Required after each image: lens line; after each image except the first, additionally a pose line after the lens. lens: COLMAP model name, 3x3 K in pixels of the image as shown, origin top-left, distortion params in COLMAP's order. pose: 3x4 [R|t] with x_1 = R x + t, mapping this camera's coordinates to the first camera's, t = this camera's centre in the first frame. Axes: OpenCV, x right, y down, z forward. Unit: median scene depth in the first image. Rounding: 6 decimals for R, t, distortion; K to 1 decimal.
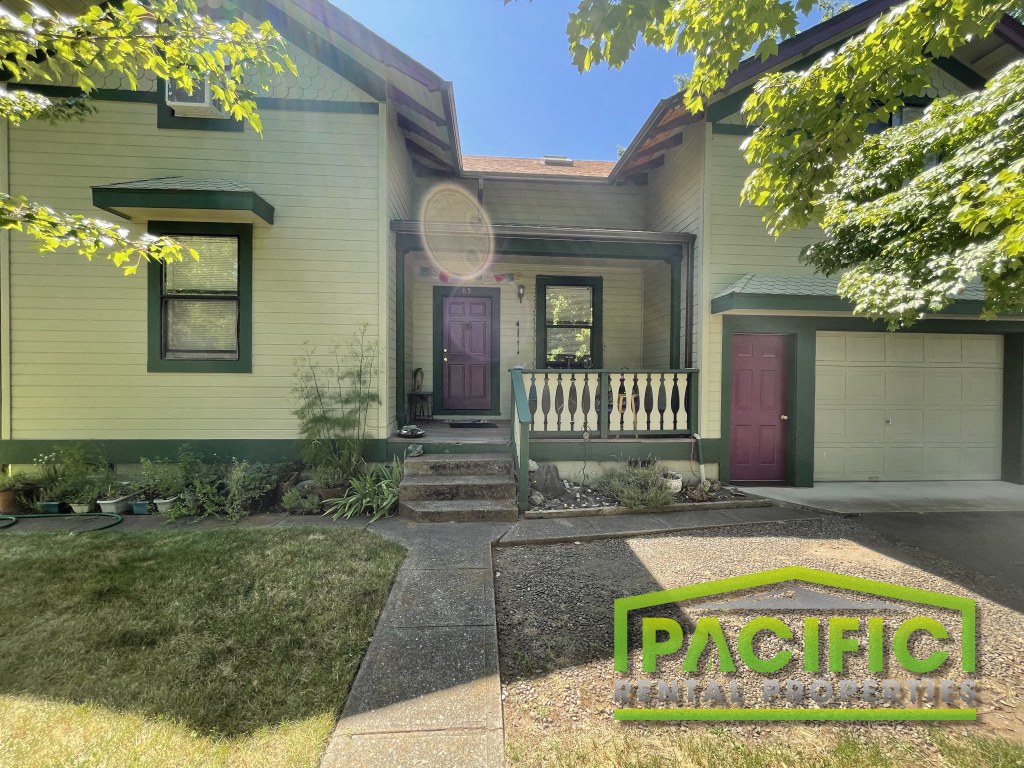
lens RADIAL K [[409.1, 0, 512.0], [0, 409.1, 384.0], [0, 0, 1]] dist [0.000184, -0.000042]
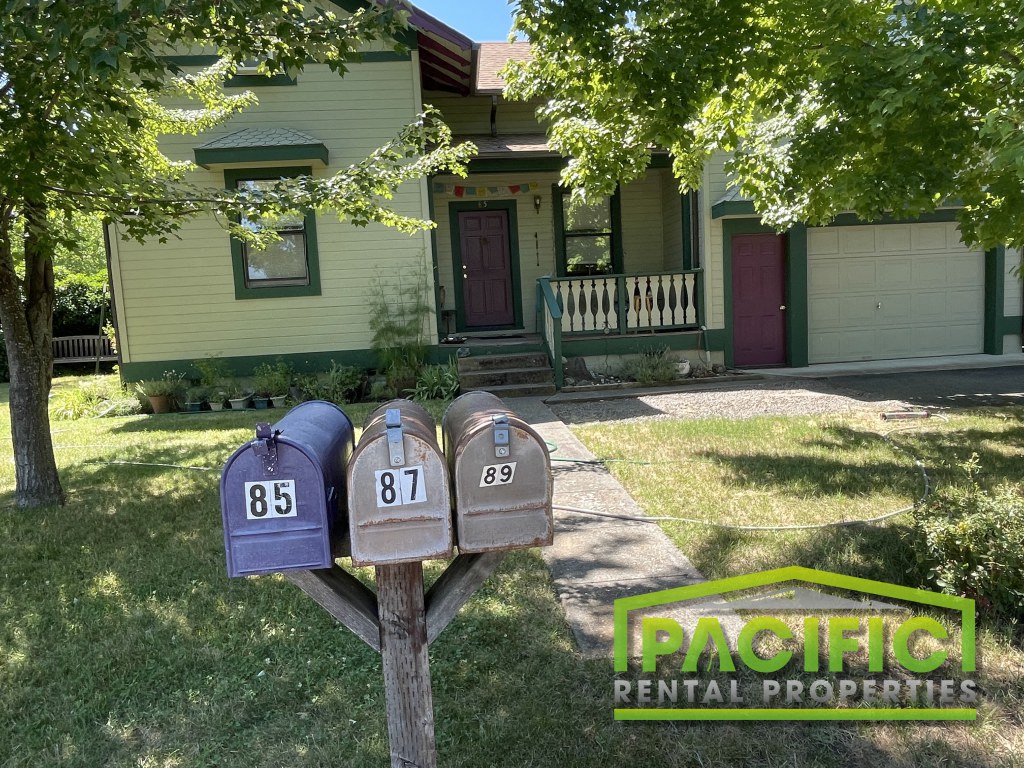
lens RADIAL K [[683.9, 0, 512.0], [0, 683.9, 384.0], [0, 0, 1]] dist [0.014081, 0.000503]
pose [[0.997915, -0.063807, 0.009695, -0.115107], [0.062722, 0.994207, 0.087278, 0.083499], [-0.015207, -0.086488, 0.996137, -0.929452]]
